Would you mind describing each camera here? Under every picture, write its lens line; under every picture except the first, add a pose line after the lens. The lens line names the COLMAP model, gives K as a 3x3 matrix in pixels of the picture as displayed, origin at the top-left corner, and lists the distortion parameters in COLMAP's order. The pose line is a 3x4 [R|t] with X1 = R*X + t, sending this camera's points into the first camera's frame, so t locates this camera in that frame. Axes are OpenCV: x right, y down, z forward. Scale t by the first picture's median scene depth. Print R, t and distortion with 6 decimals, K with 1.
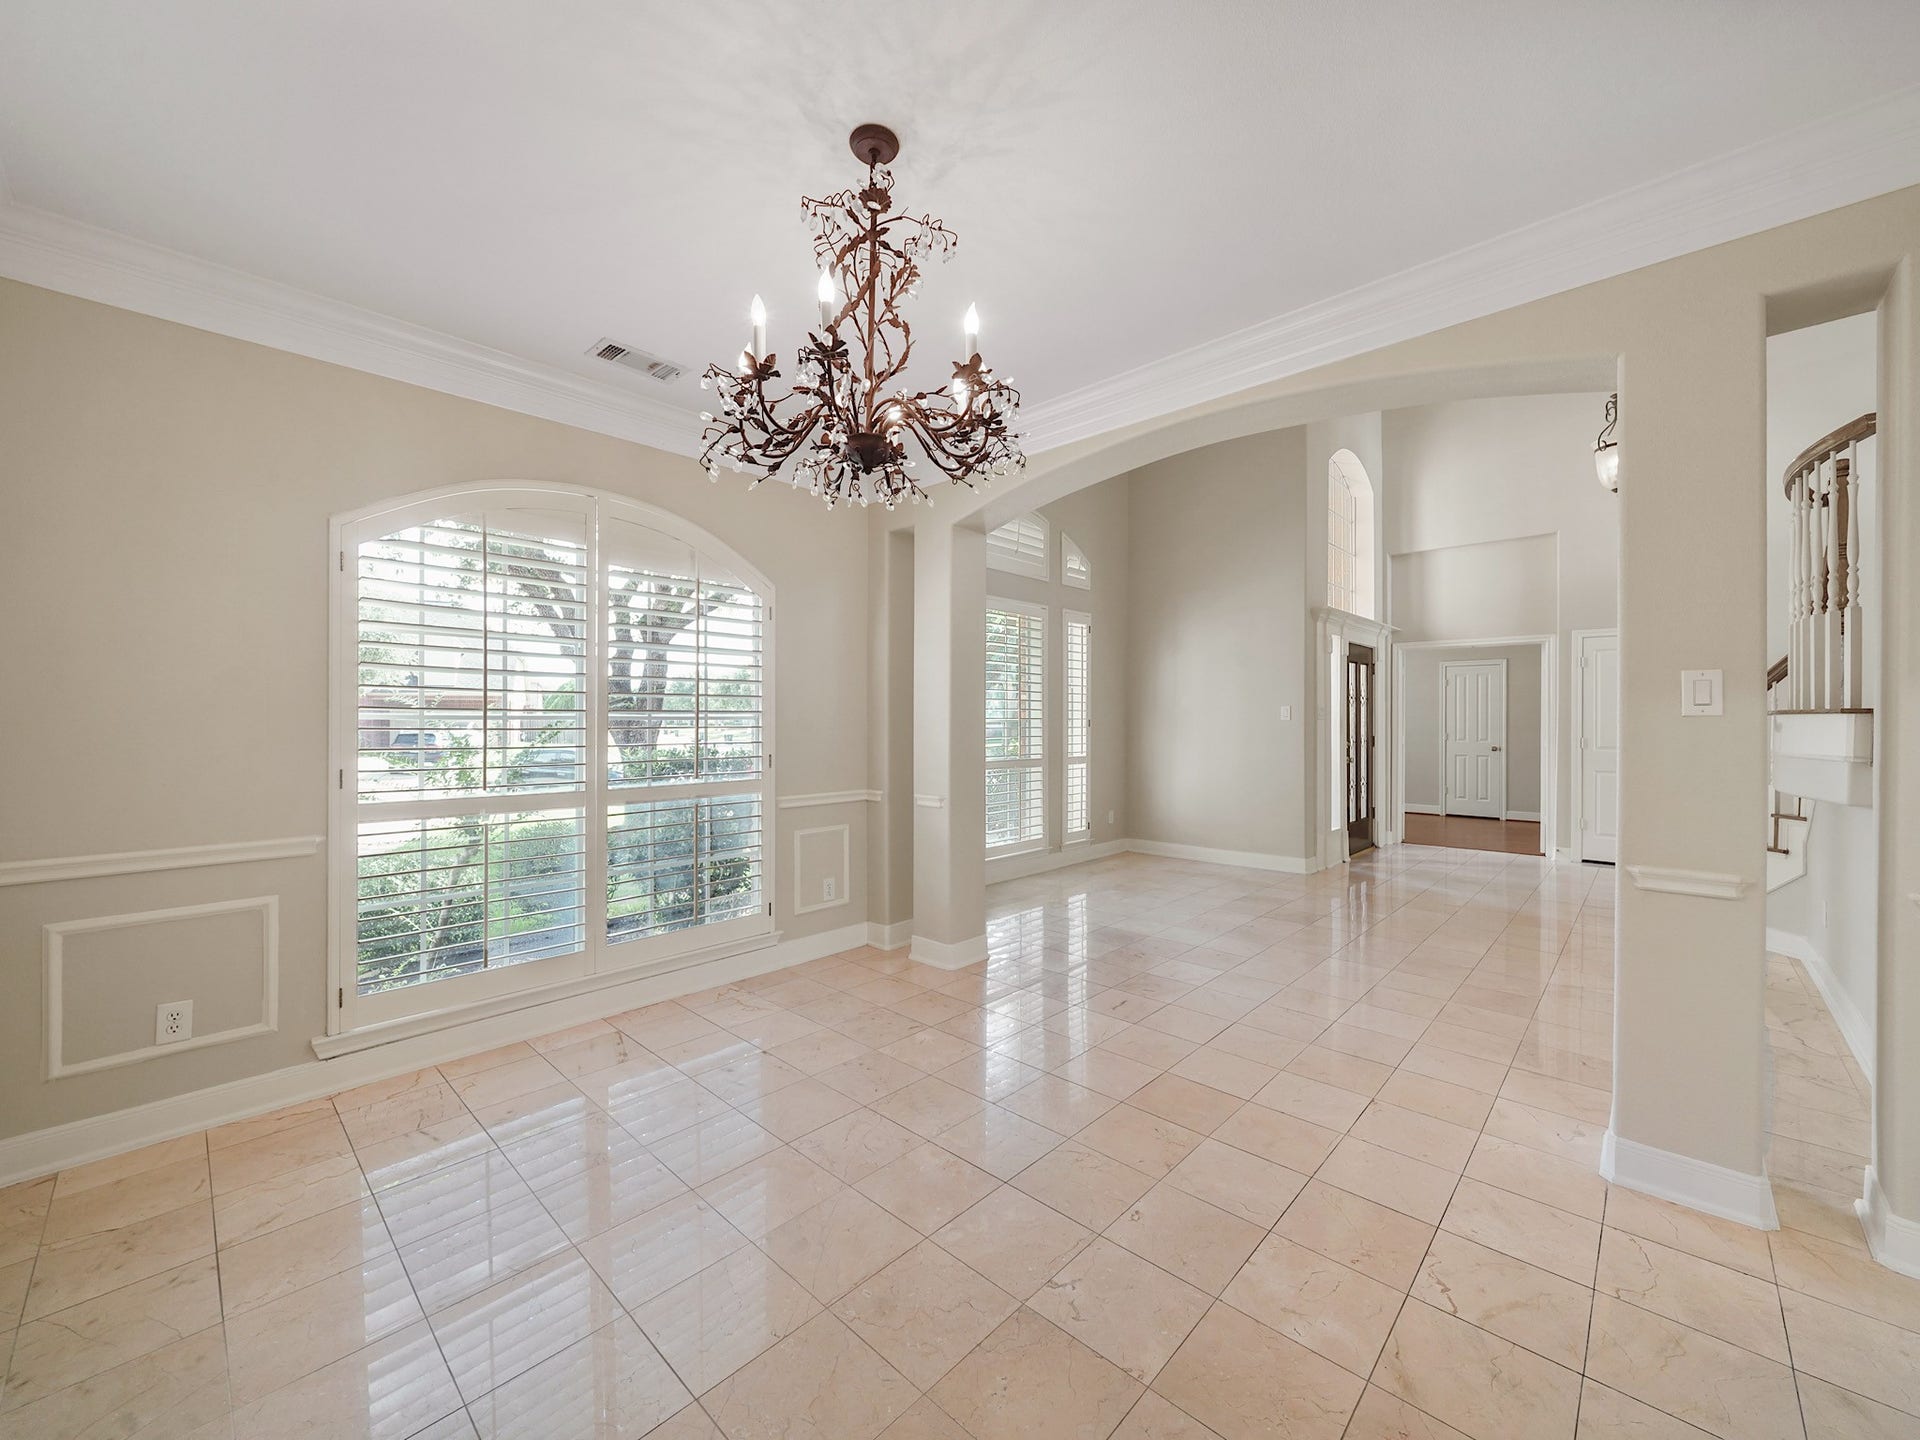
lens RADIAL K [[749.3, 0, 960.0], [0, 749.3, 720.0], [0, 0, 1]] dist [-0.000131, -0.000006]
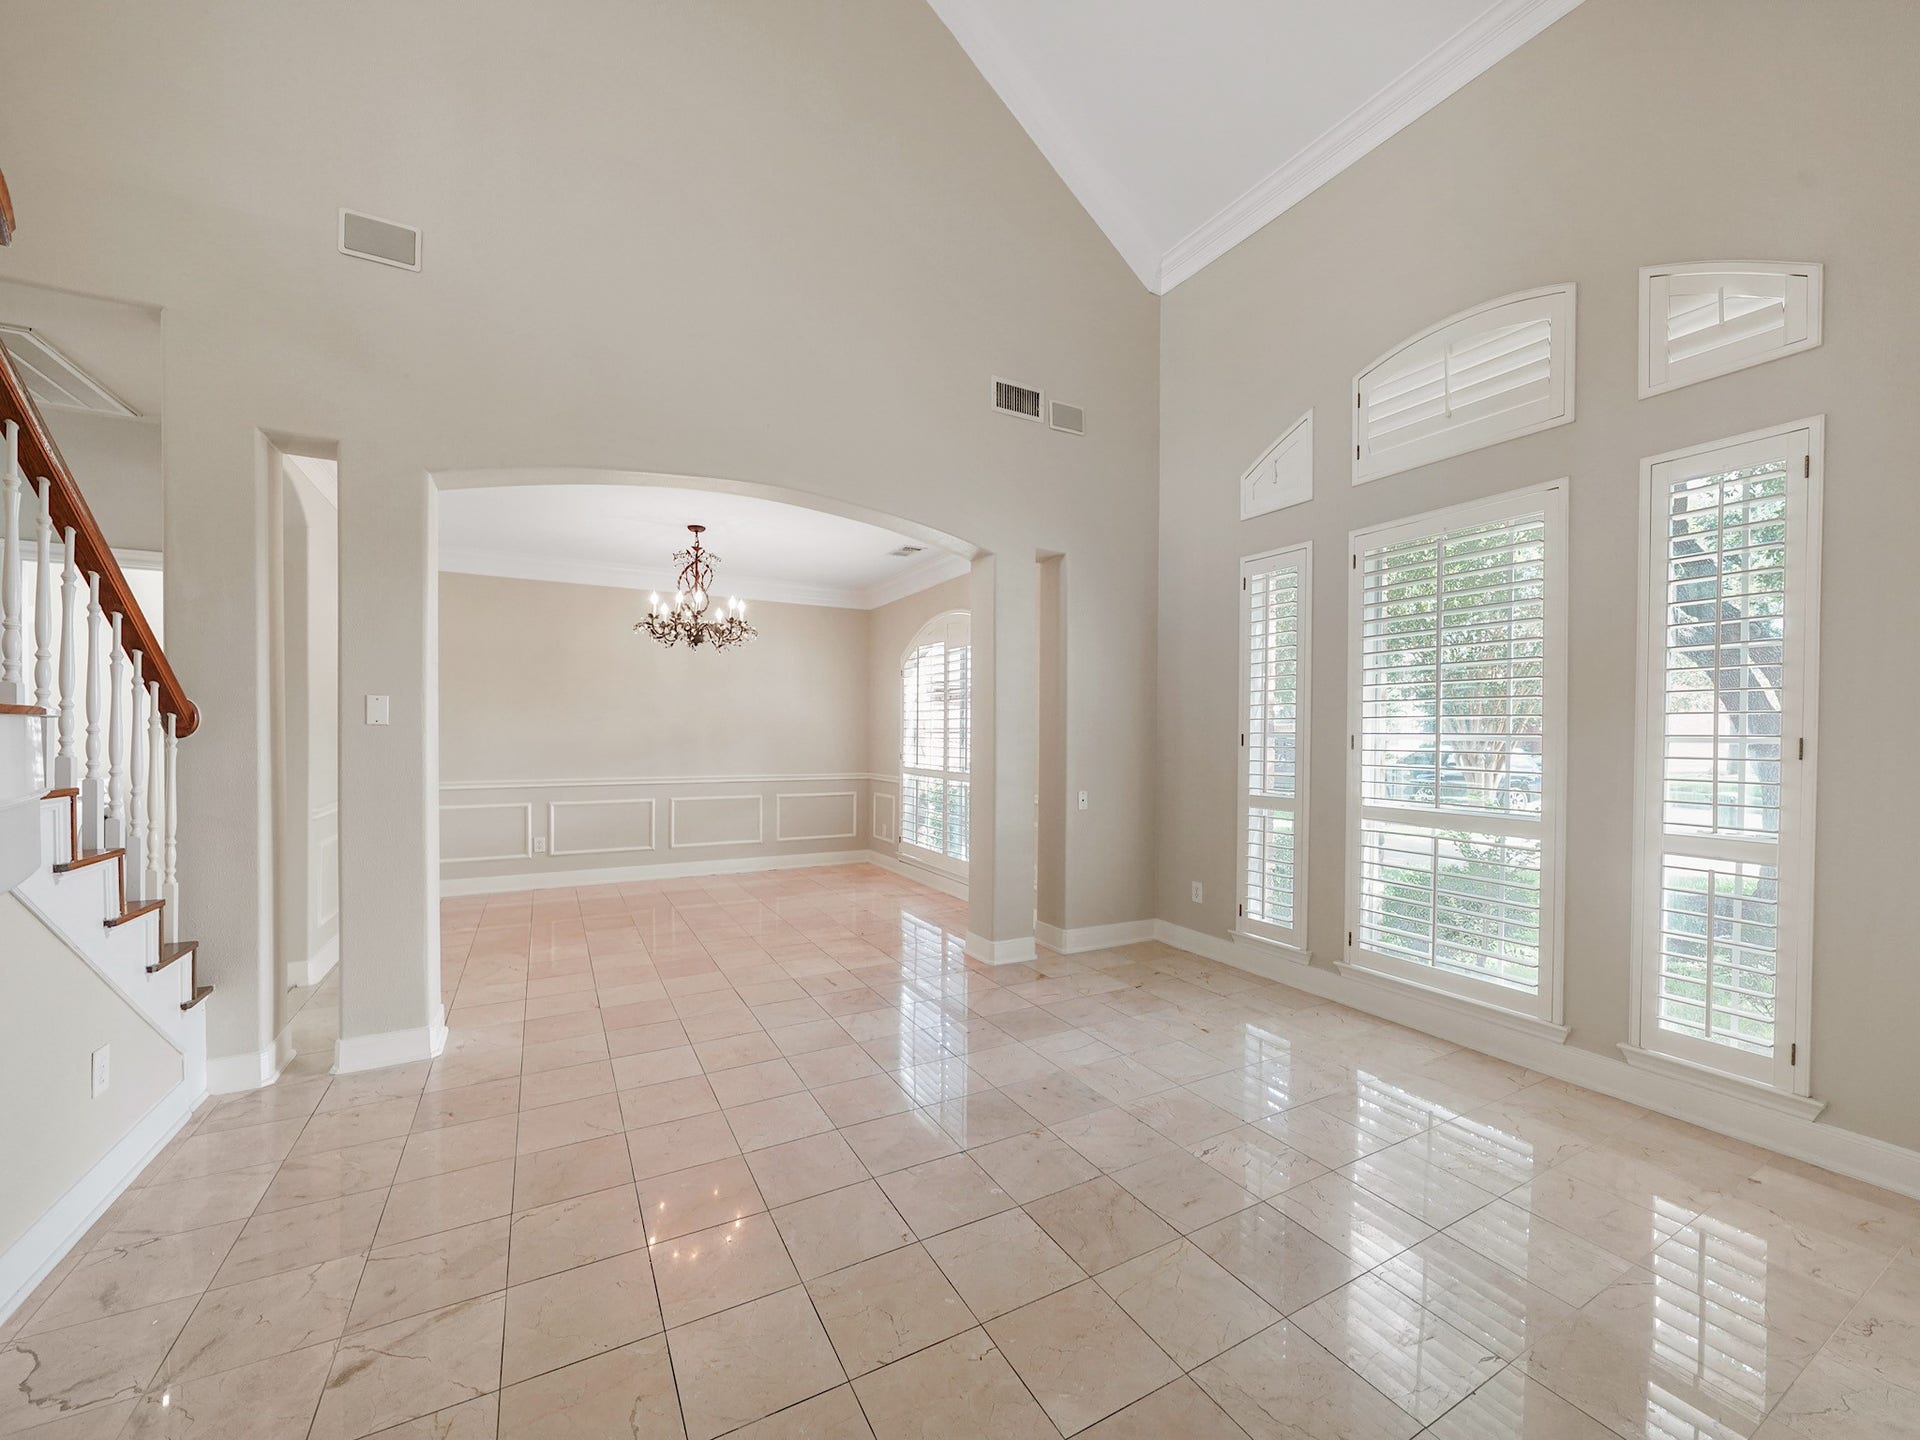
lens RADIAL K [[745.0, 0, 955.8], [0, 745.0, 750.5], [0, 0, 1]] dist [-0.000143, 0.000009]
pose [[-0.306906, 0.012778, -0.951654, 1.171113], [-0.008011, 0.999840, 0.016009, 0.005790], [0.951706, 0.012537, -0.306754, 1.448476]]
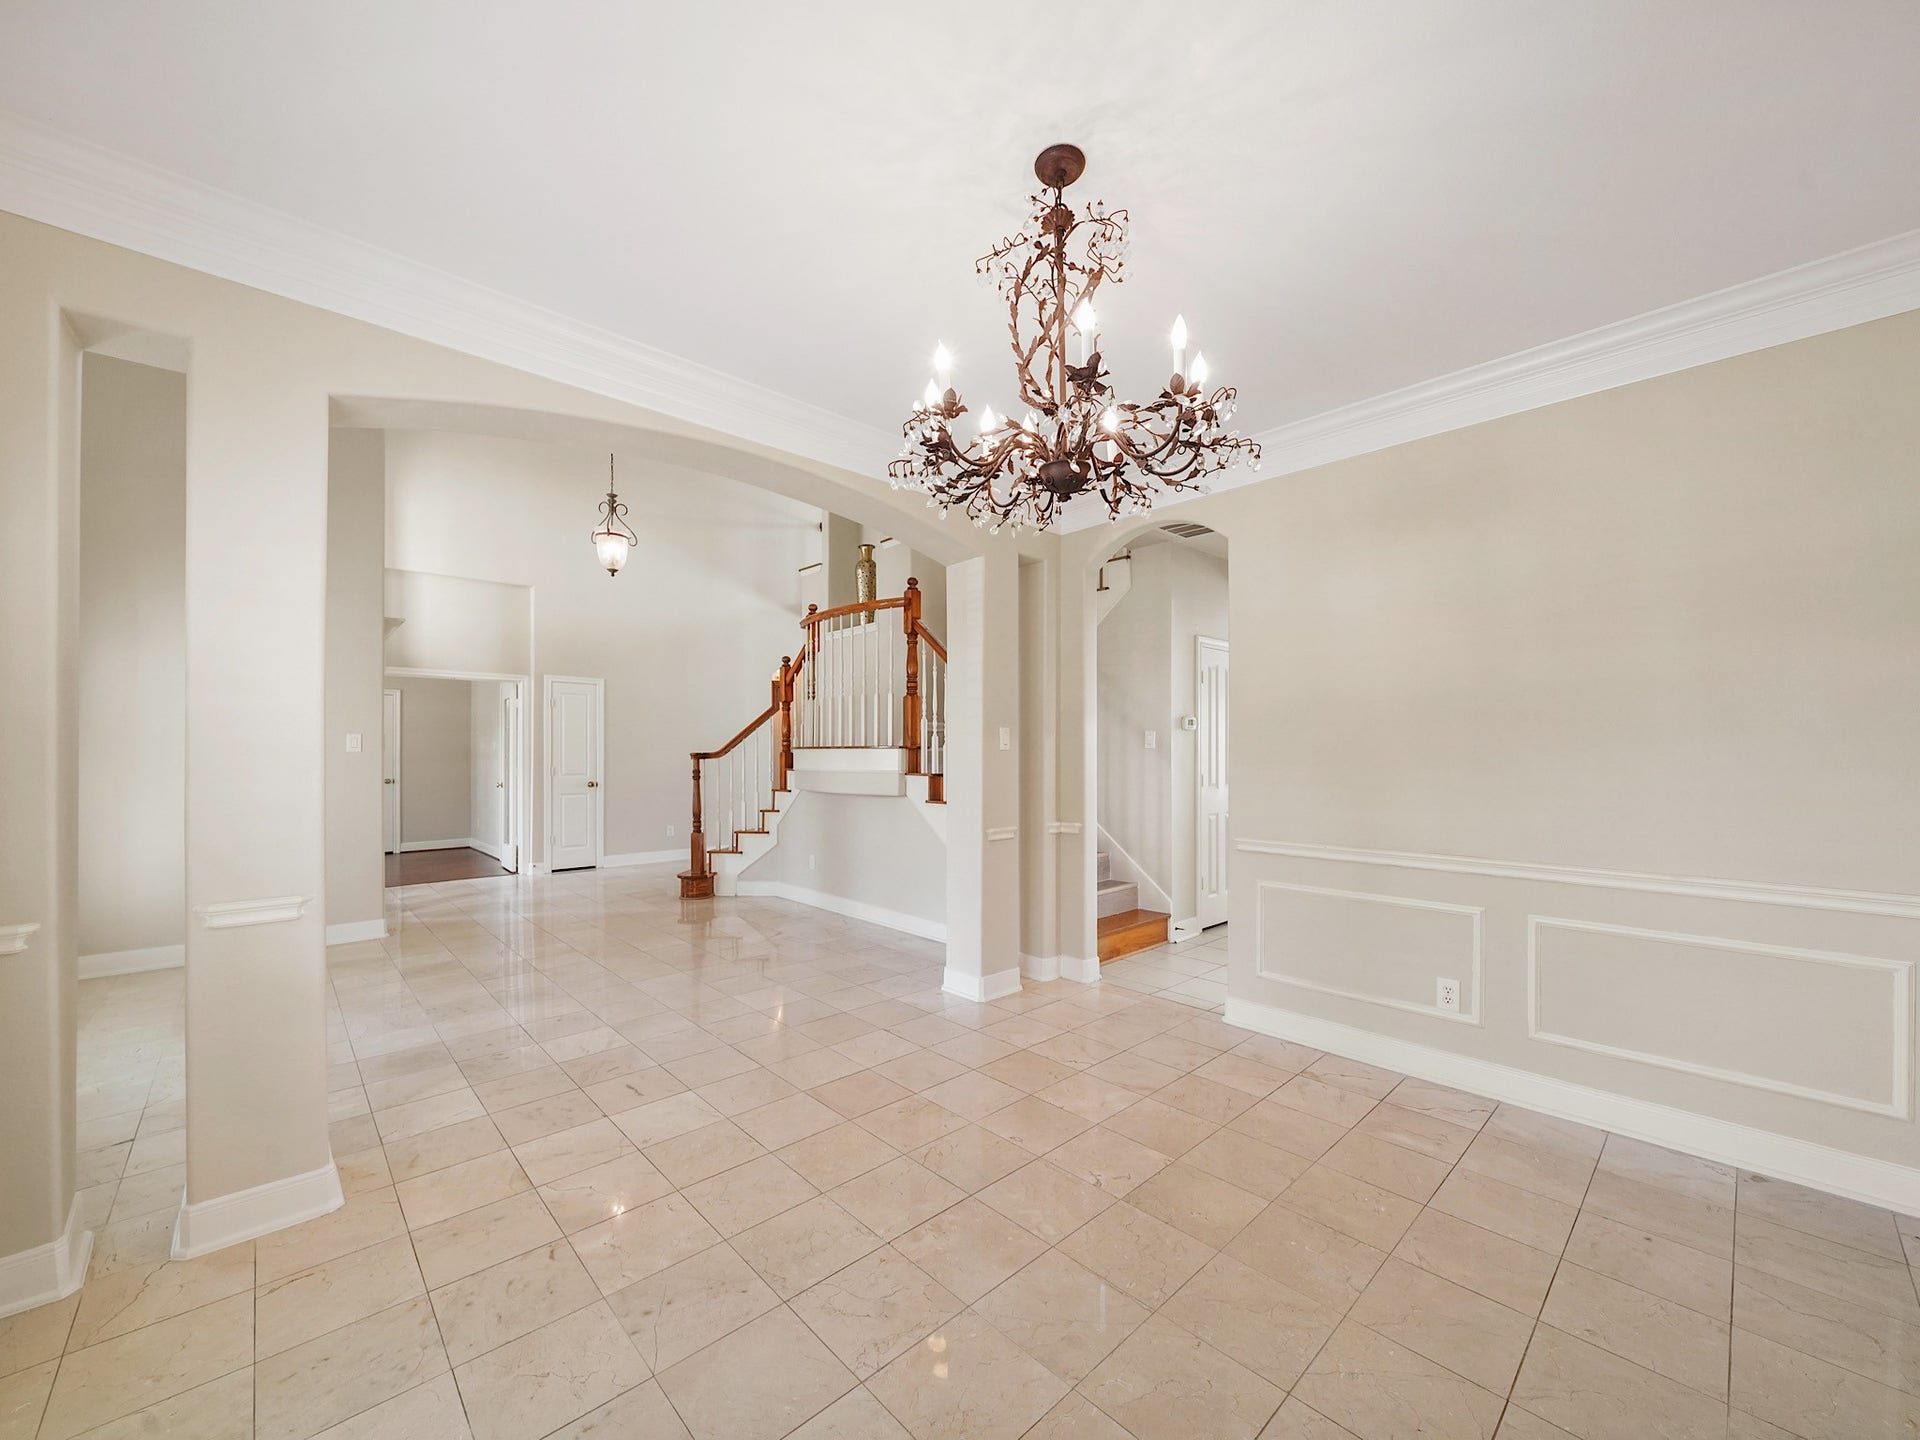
lens RADIAL K [[745.0, 0, 955.8], [0, 745.0, 750.5], [0, 0, 1]] dist [-0.000143, 0.000009]
pose [[0.068253, 0.002783, 0.997664, -0.567222], [-0.001466, 0.999995, -0.002690, 0.000910], [-0.997667, -0.001279, 0.068256, 0.552480]]
